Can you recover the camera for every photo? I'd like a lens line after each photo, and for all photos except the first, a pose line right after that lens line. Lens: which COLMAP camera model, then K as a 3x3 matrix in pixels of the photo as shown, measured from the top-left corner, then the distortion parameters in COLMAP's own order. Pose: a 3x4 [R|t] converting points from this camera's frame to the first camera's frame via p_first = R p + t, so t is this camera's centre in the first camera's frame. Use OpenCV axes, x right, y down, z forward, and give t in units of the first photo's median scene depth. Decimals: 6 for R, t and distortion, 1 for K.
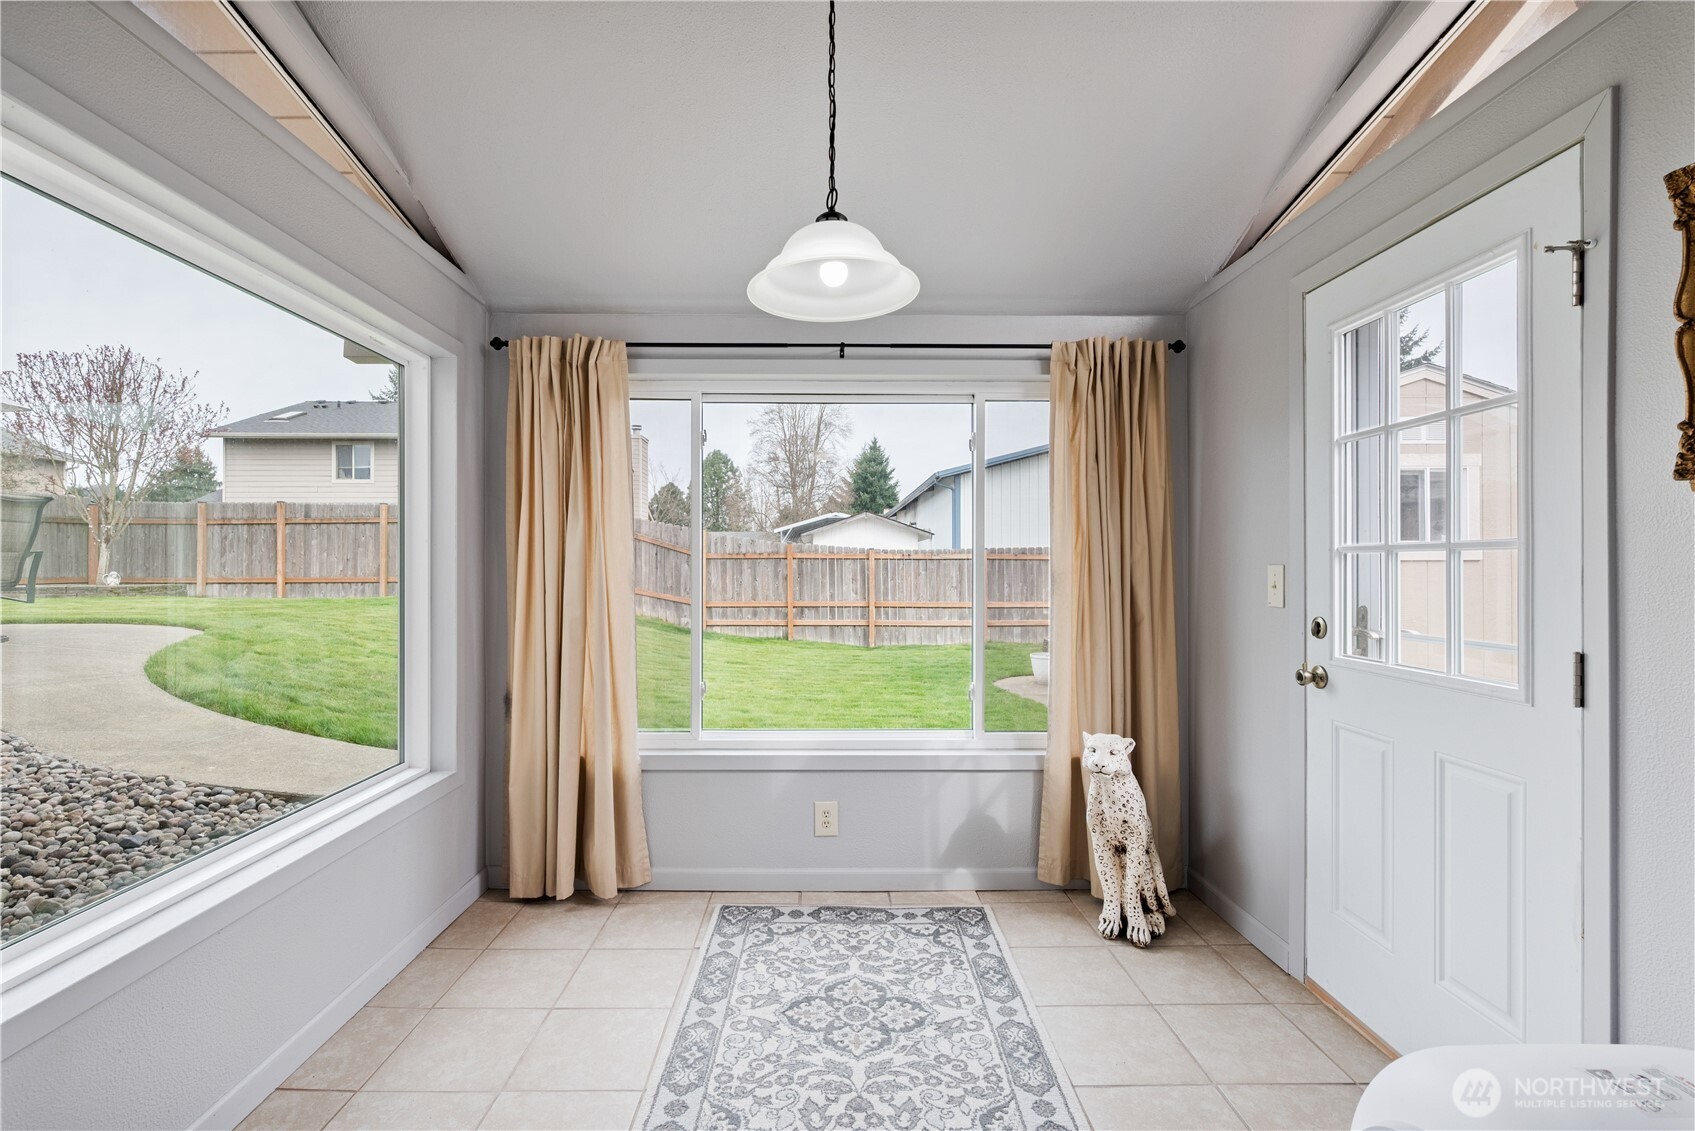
lens RADIAL K [[782.5, 0, 850.6], [0, 782.5, 563.7], [0, 0, 1]] dist [0.000852, -0.000269]
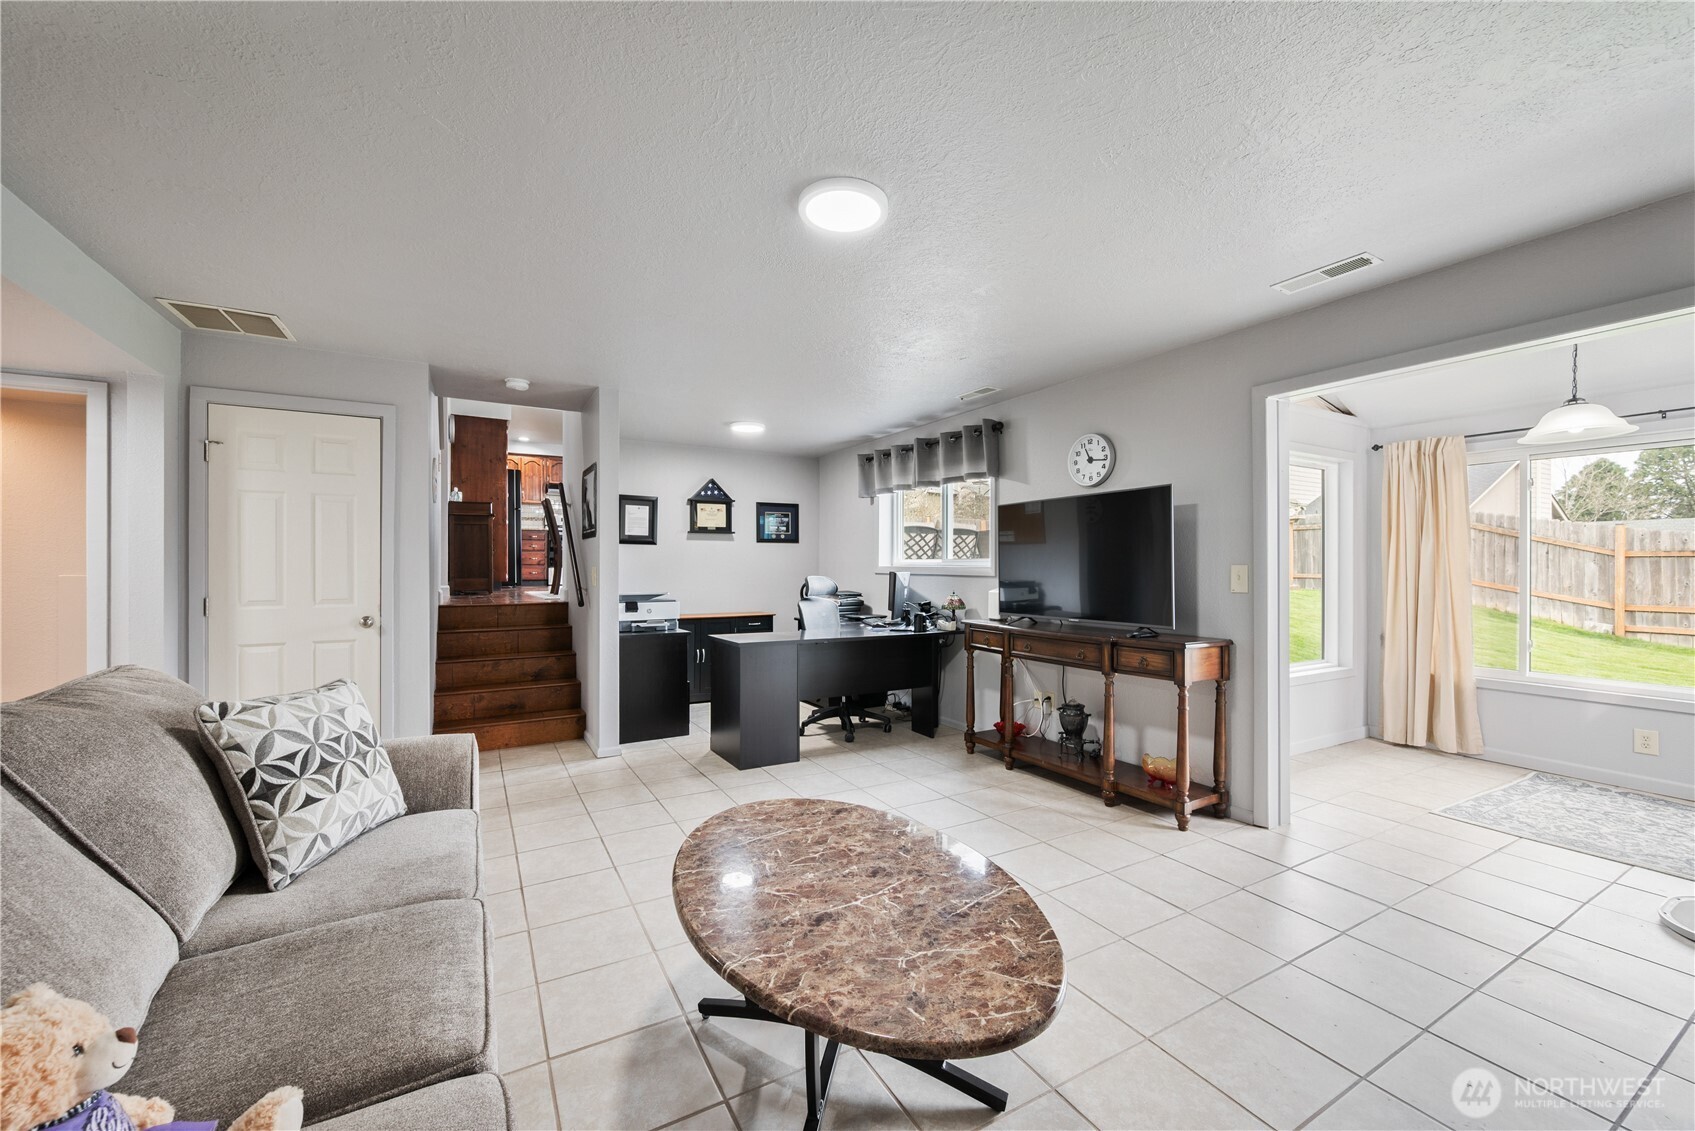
lens RADIAL K [[670.7, 0, 834.6], [0, 670.7, 569.8], [0, 0, 1]] dist [0.000750, 0.000169]
pose [[0.473113, 0.005203, -0.880986, 0.351698], [0.003442, 0.999964, 0.007754, -0.005008], [0.880995, -0.006701, 0.473078, -0.901658]]
